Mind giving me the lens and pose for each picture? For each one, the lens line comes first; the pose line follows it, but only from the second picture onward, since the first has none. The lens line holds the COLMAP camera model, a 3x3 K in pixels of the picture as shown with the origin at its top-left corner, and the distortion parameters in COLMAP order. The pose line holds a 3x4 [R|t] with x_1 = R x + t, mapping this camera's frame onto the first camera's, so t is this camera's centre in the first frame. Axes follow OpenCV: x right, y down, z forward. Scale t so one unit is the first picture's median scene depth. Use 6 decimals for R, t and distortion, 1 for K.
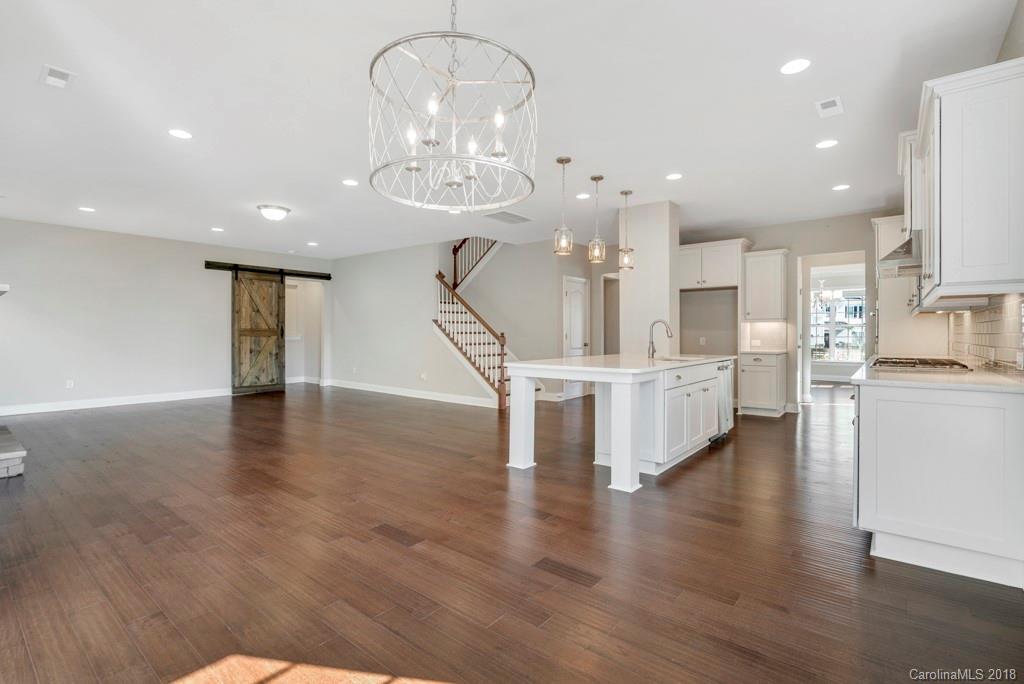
lens RADIAL K [[469.3, 0, 507.5], [0, 469.3, 338.6], [0, 0, 1]] dist [0.000869, -0.000699]
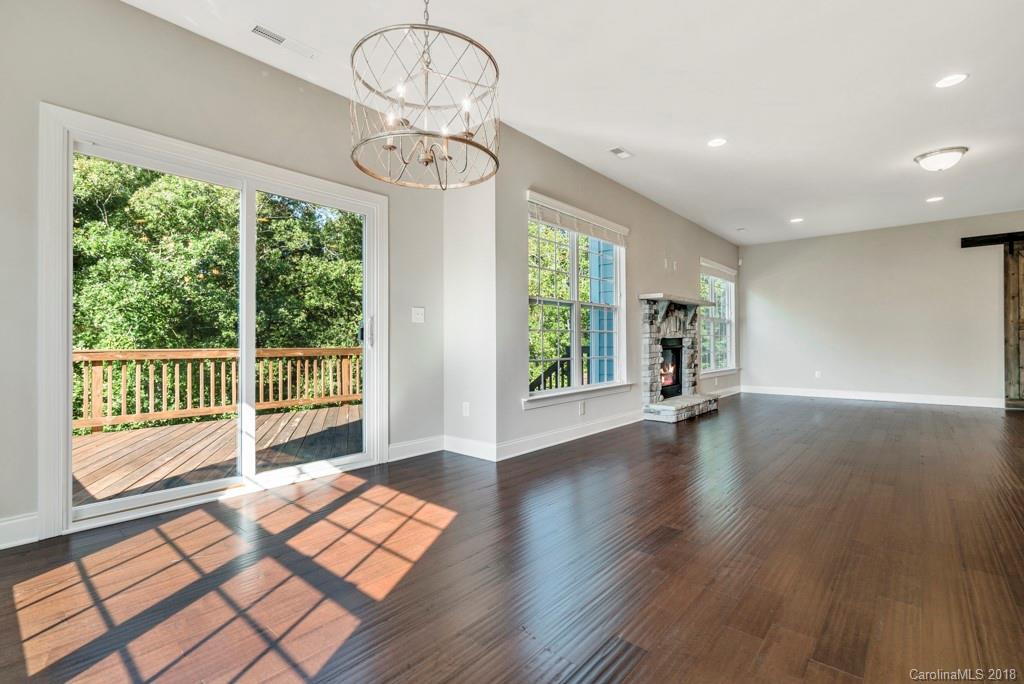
lens RADIAL K [[469.3, 0, 513.7], [0, 469.3, 339.4], [0, 0, 1]] dist [0.000869, -0.000699]
pose [[-0.028256, -0.010882, -0.999541, 0.185681], [-0.004137, 0.999933, -0.010770, 0.021354], [0.999592, 0.003831, -0.028299, 0.232833]]
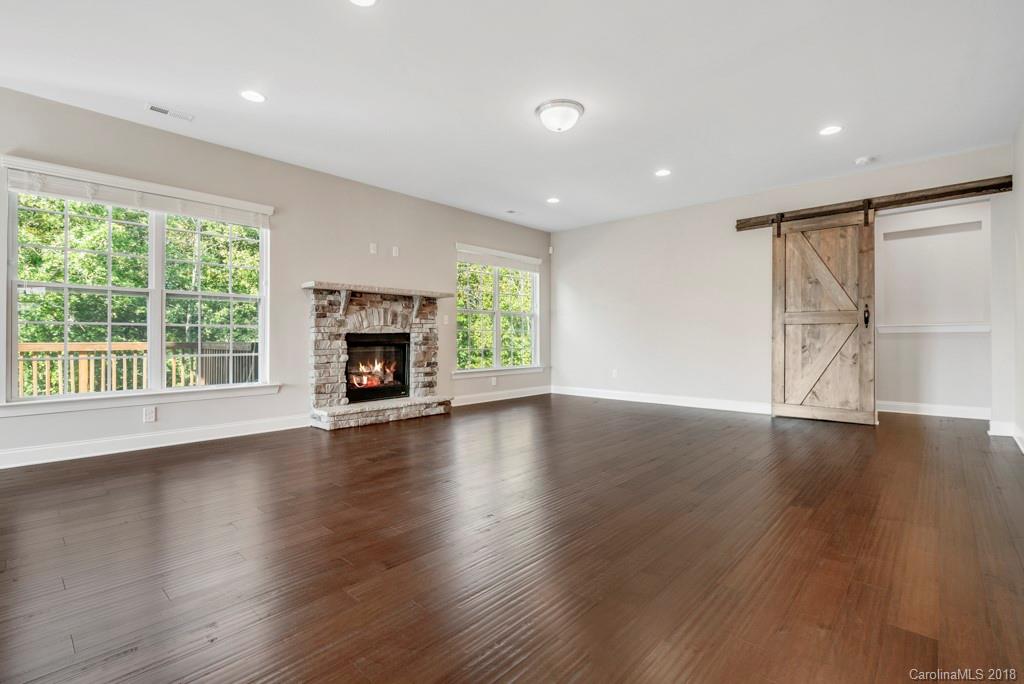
lens RADIAL K [[469.3, 0, 506.7], [0, 469.3, 340.4], [0, 0, 1]] dist [0.000869, -0.000699]
pose [[-0.056084, 0.003083, -0.998421, 0.086388], [-0.007541, 0.999965, 0.003511, 0.016815], [0.998398, 0.007726, -0.056059, 0.661883]]
